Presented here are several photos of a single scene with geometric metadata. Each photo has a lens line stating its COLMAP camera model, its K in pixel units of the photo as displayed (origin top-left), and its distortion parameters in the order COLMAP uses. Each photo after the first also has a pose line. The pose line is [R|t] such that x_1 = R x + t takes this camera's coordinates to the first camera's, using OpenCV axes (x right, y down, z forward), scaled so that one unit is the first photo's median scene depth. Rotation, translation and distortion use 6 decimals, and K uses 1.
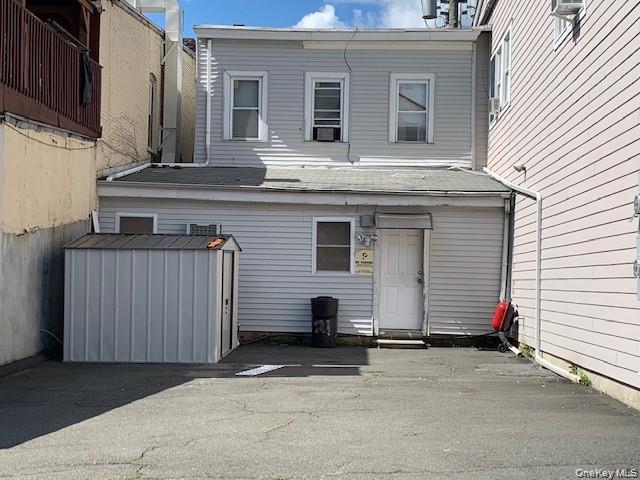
lens RADIAL K [[1075.8, 0, 320.0], [0, 1075.8, 240.0], [0, 0, 1]] dist [0.002624, -0.003934]
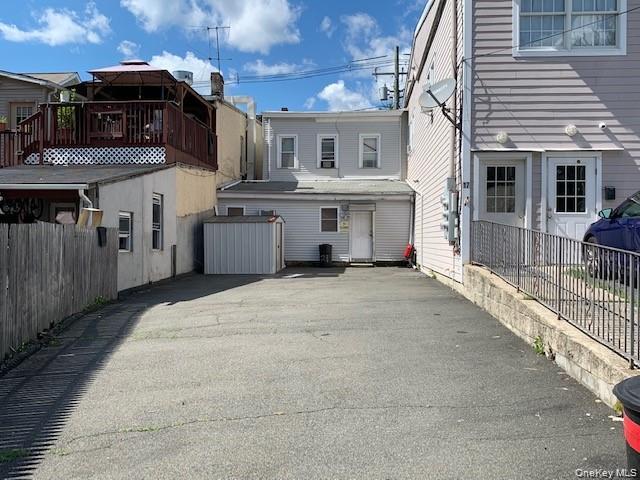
lens RADIAL K [[618.3, 0, 320.0], [0, 618.3, 240.0], [0, 0, 1]] dist [0.011974, 0.001277]
pose [[0.999425, -0.016197, -0.029803, 0.029402], [0.017285, 0.999180, 0.036616, 0.000947], [0.029185, -0.037110, 0.998885, -0.205296]]
